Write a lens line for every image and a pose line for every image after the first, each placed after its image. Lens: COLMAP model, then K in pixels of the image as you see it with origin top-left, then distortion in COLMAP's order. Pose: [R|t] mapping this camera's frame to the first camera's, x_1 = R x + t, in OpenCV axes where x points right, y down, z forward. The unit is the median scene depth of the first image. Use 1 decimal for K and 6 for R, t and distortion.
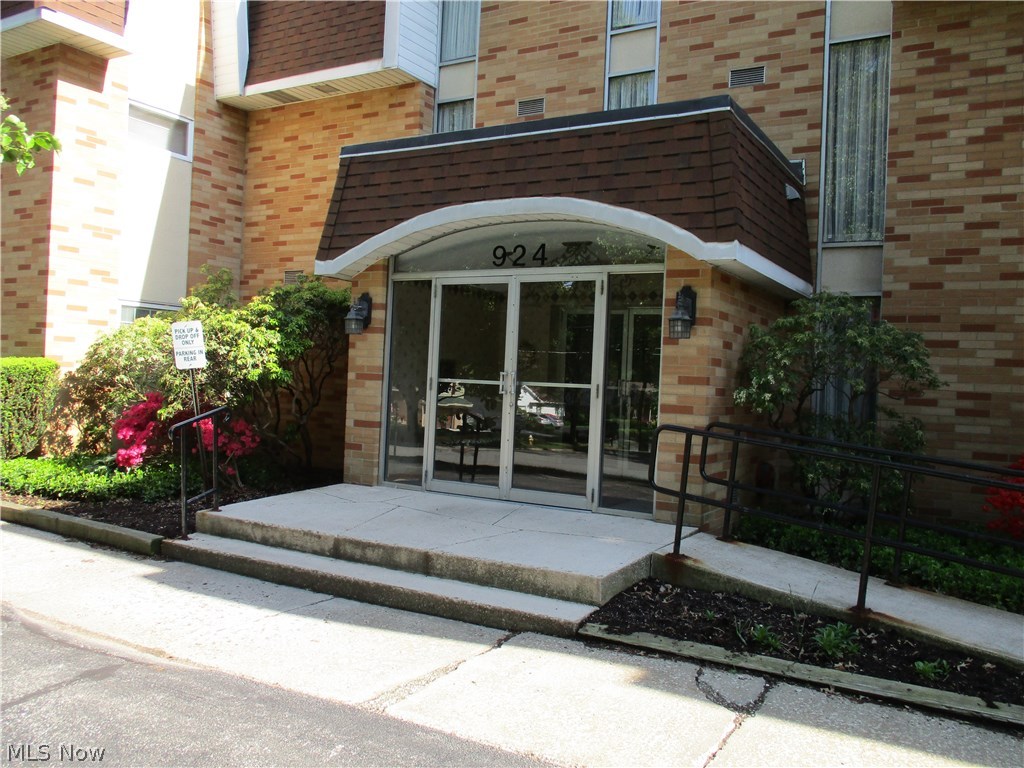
lens RADIAL K [[861.2, 0, 512.0], [0, 861.2, 384.0], [0, 0, 1]] dist [-0.018881, -0.006915]
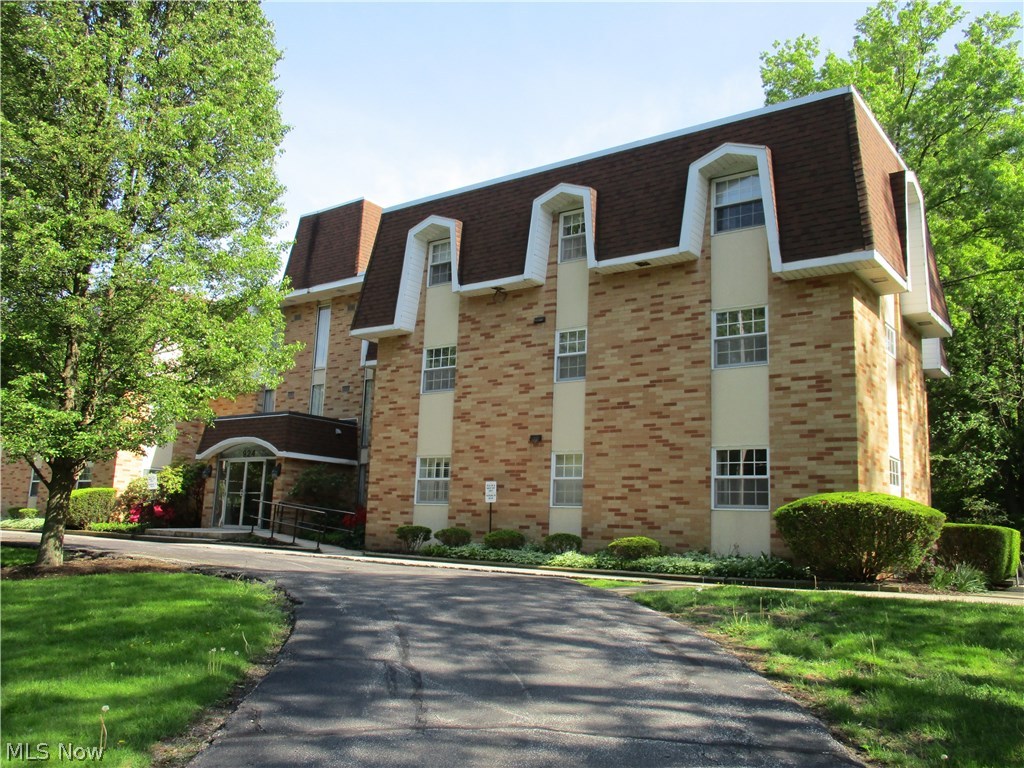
lens RADIAL K [[861.2, 0, 512.0], [0, 861.2, 384.0], [0, 0, 1]] dist [-0.018881, -0.006915]
pose [[0.994372, -0.020943, -0.103859, 1.217048], [0.002107, 0.983984, -0.178245, 0.158064], [0.105928, 0.177023, 0.978490, -1.926154]]
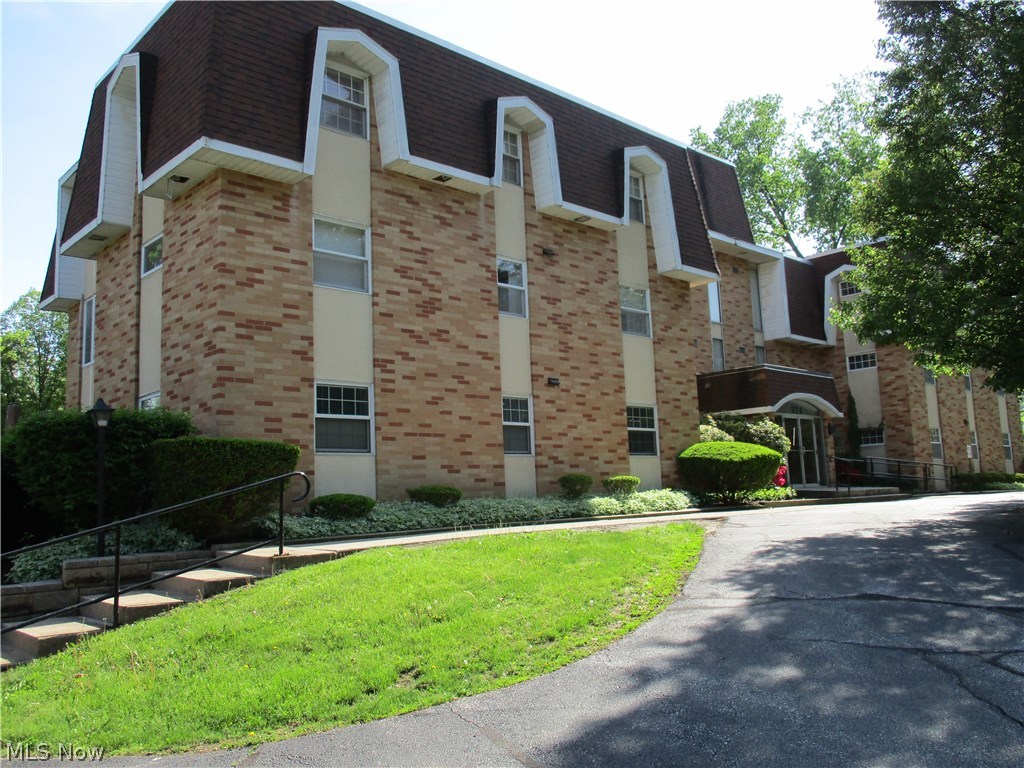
lens RADIAL K [[861.2, 0, 512.0], [0, 861.2, 384.0], [0, 0, 1]] dist [-0.018881, -0.006915]
pose [[0.276404, 0.078425, 0.957836, -2.963729], [0.056046, 0.993653, -0.097531, 0.003937], [-0.959406, 0.080641, 0.270254, 1.028509]]
